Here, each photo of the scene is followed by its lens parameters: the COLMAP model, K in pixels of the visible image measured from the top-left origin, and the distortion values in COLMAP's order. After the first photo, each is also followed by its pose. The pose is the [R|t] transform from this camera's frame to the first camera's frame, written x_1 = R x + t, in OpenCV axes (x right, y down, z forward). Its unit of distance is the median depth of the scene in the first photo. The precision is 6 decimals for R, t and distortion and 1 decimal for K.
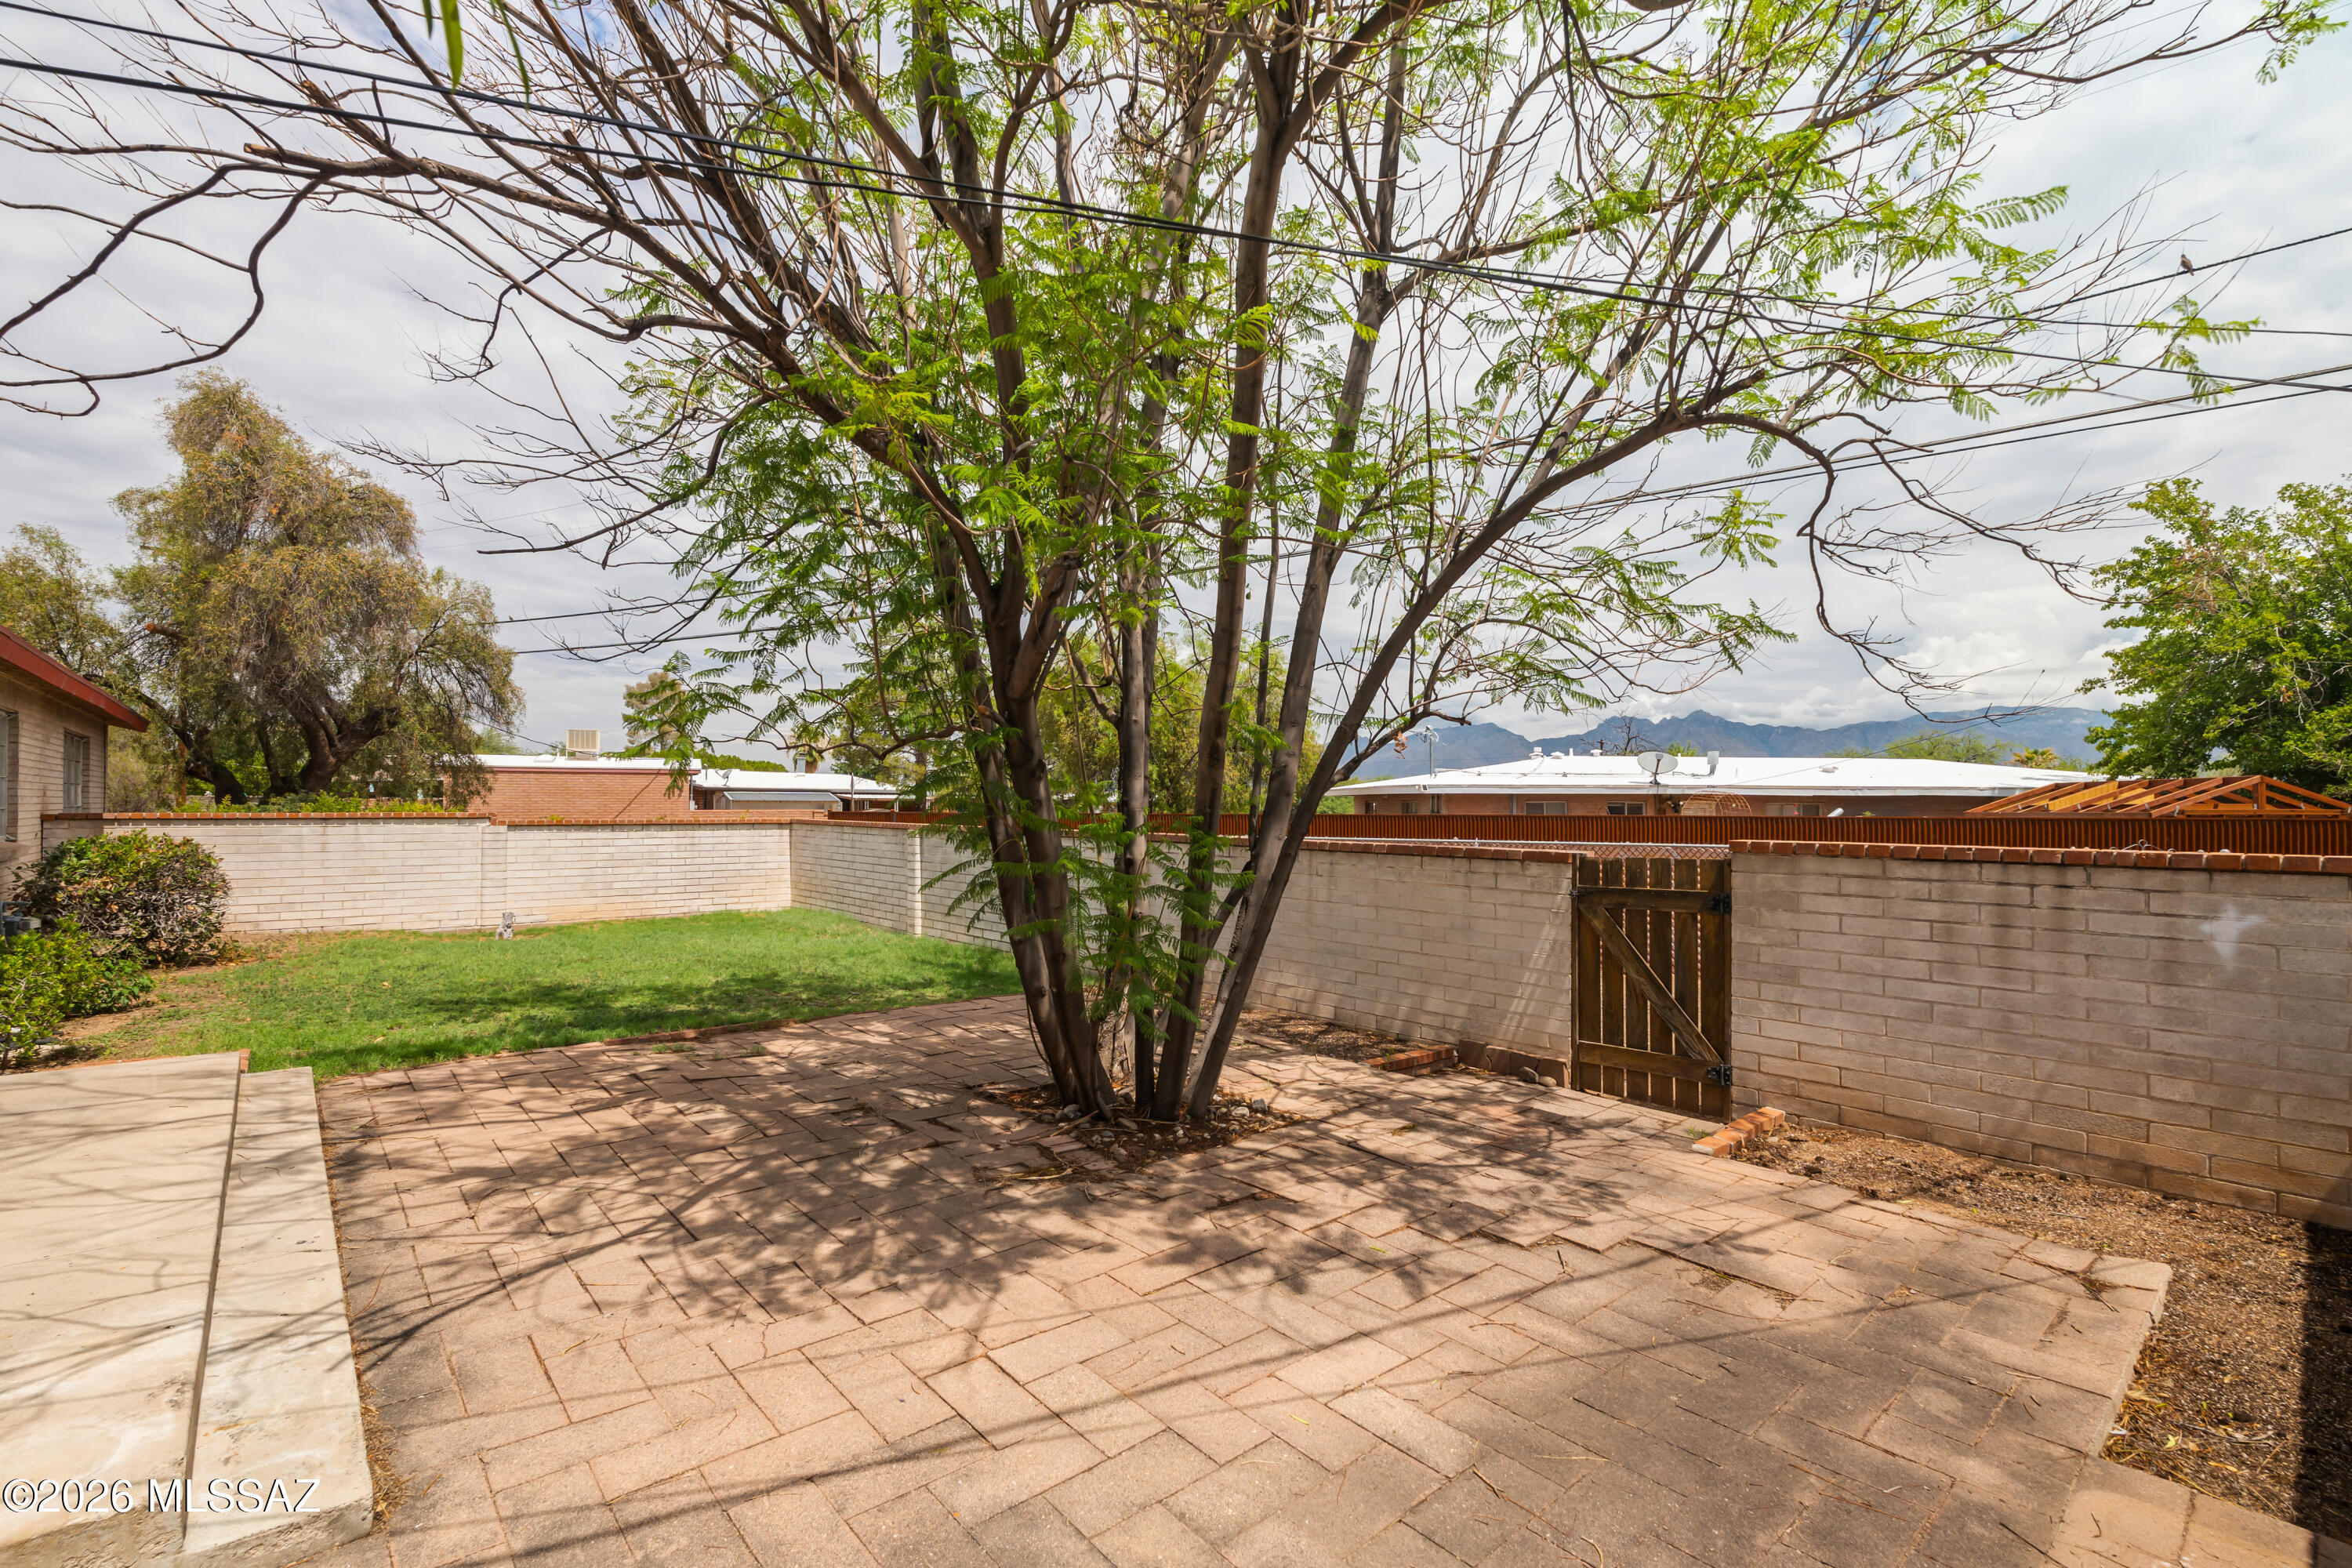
lens RADIAL K [[1049.4, 0, 1164.9], [0, 1049.4, 792.7], [0, 0, 1]] dist [-0.004385, 0.000623]
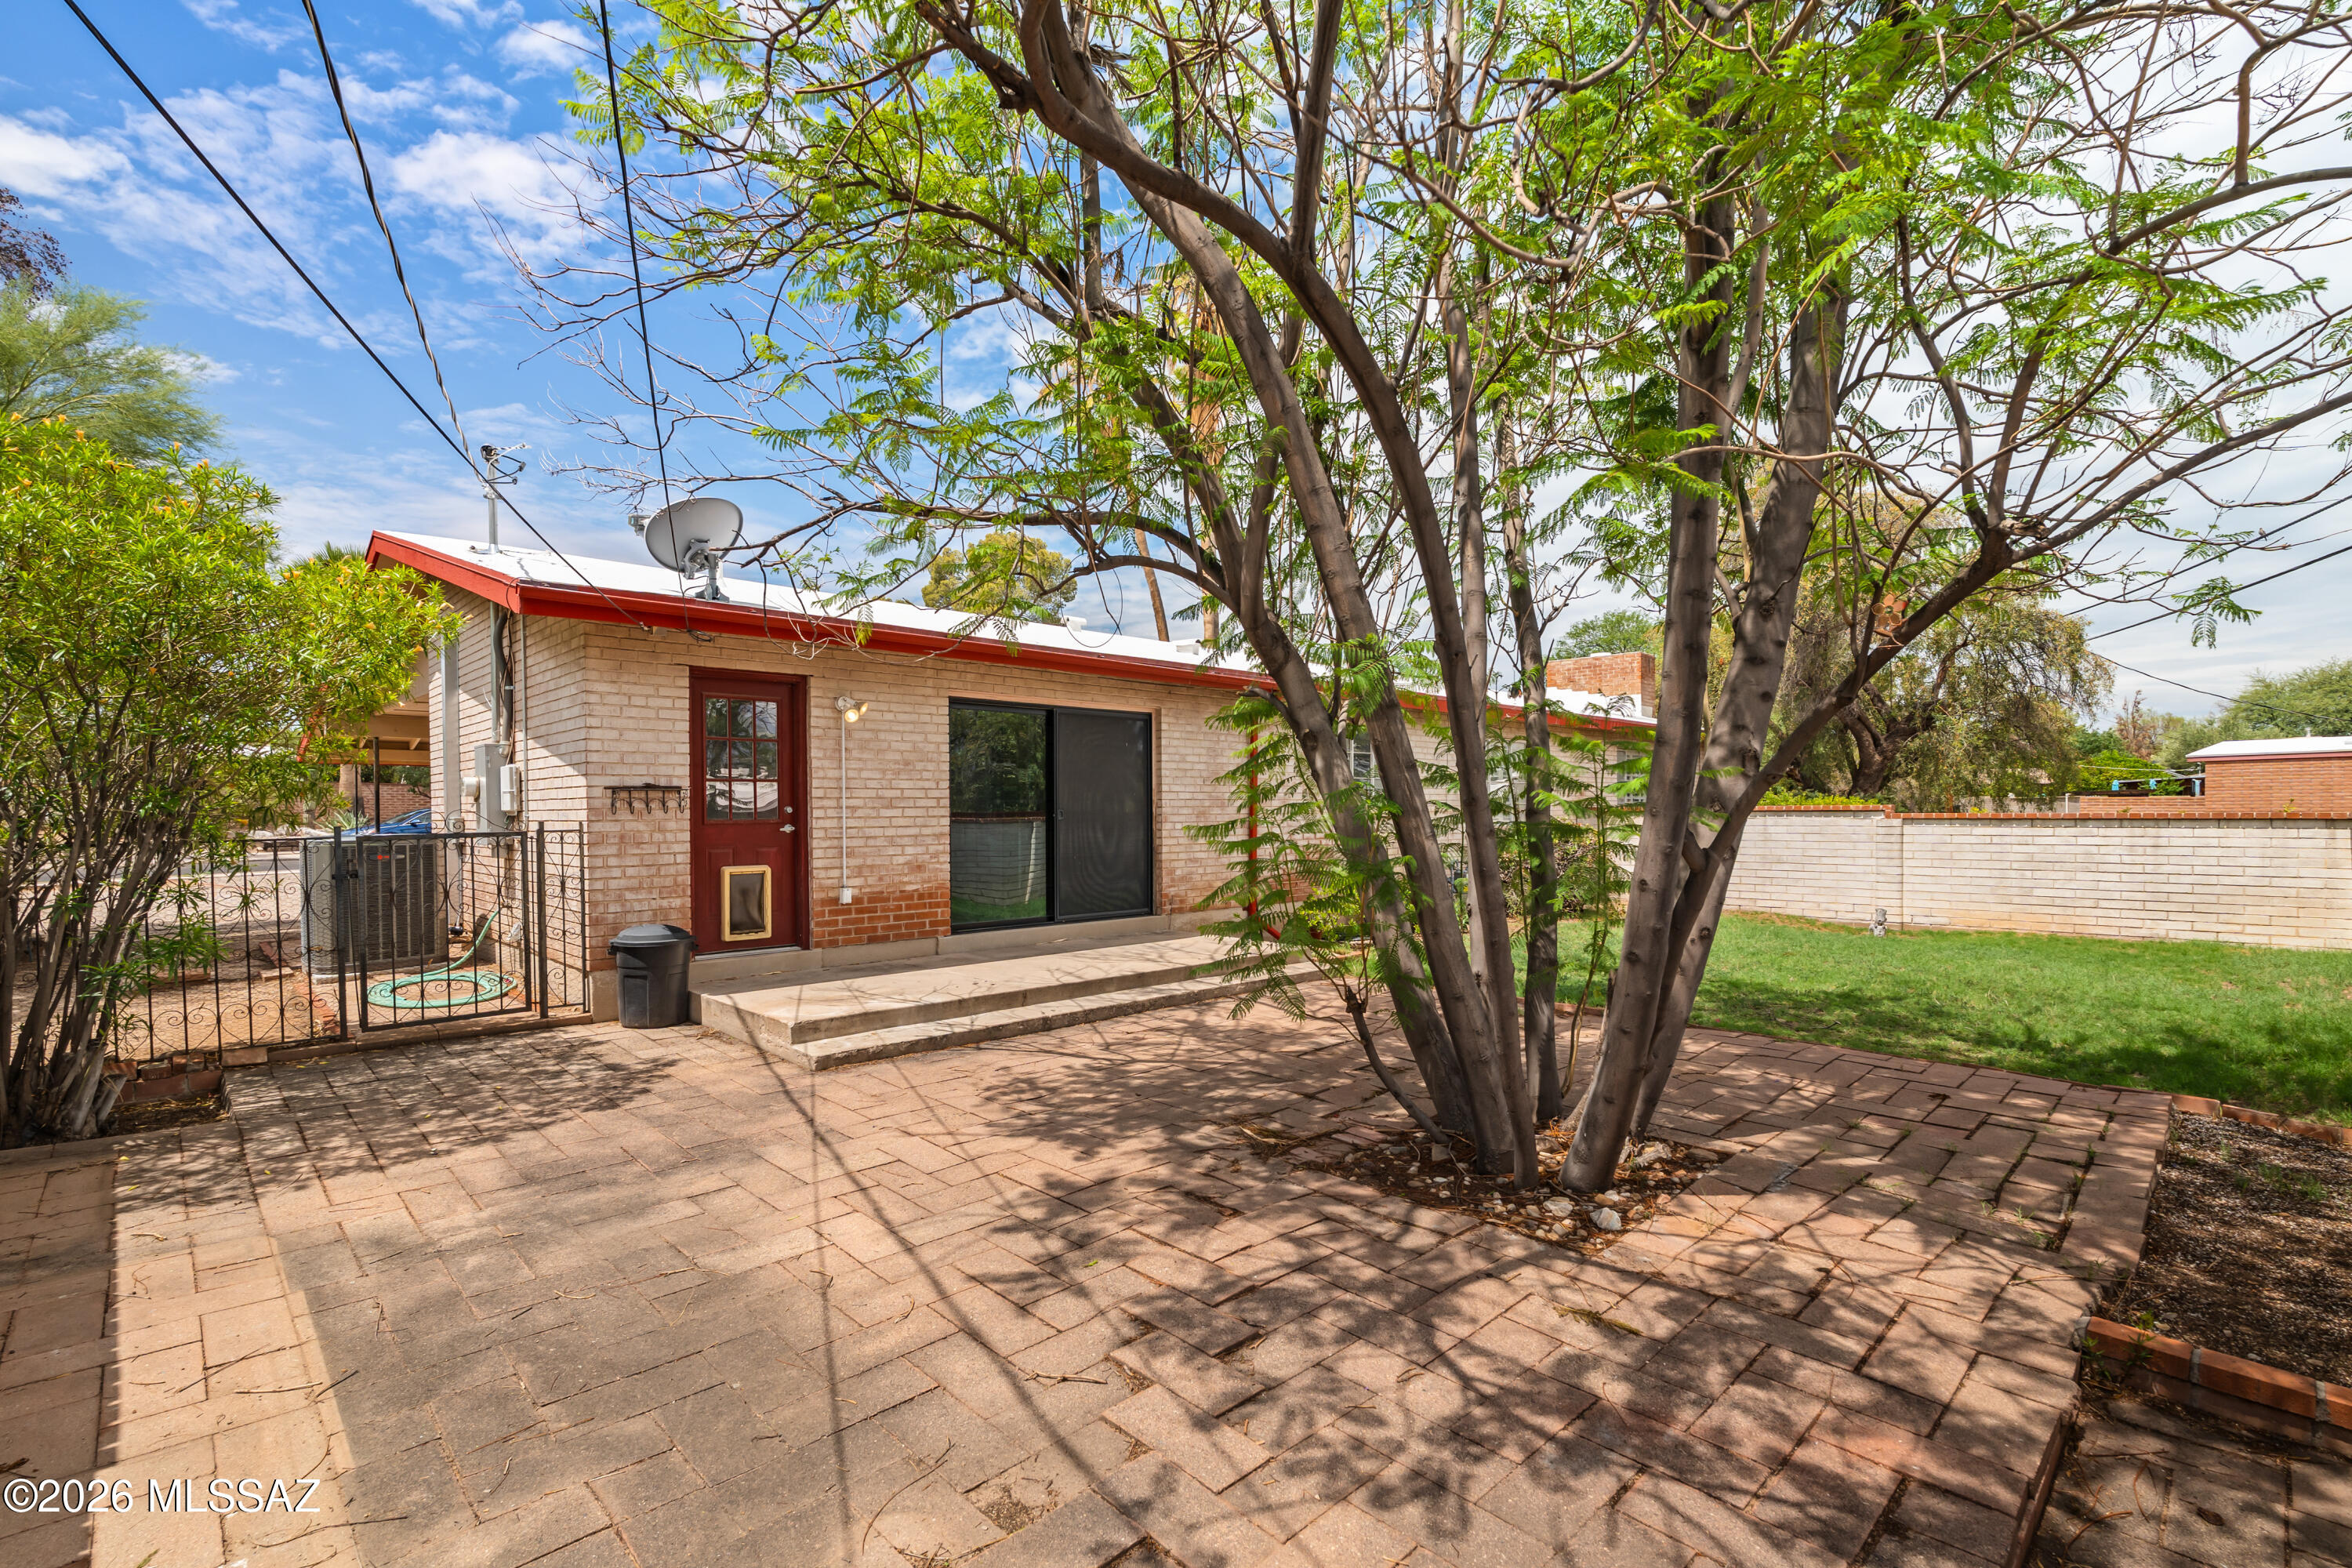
lens RADIAL K [[1049.4, 0, 1164.0], [0, 1049.4, 799.0], [0, 0, 1]] dist [-0.004385, 0.000623]
pose [[0.046830, -0.017013, -0.998758, 0.949171], [0.021888, 0.999632, -0.016002, 0.043354], [0.998663, -0.021111, 0.047185, 0.878150]]
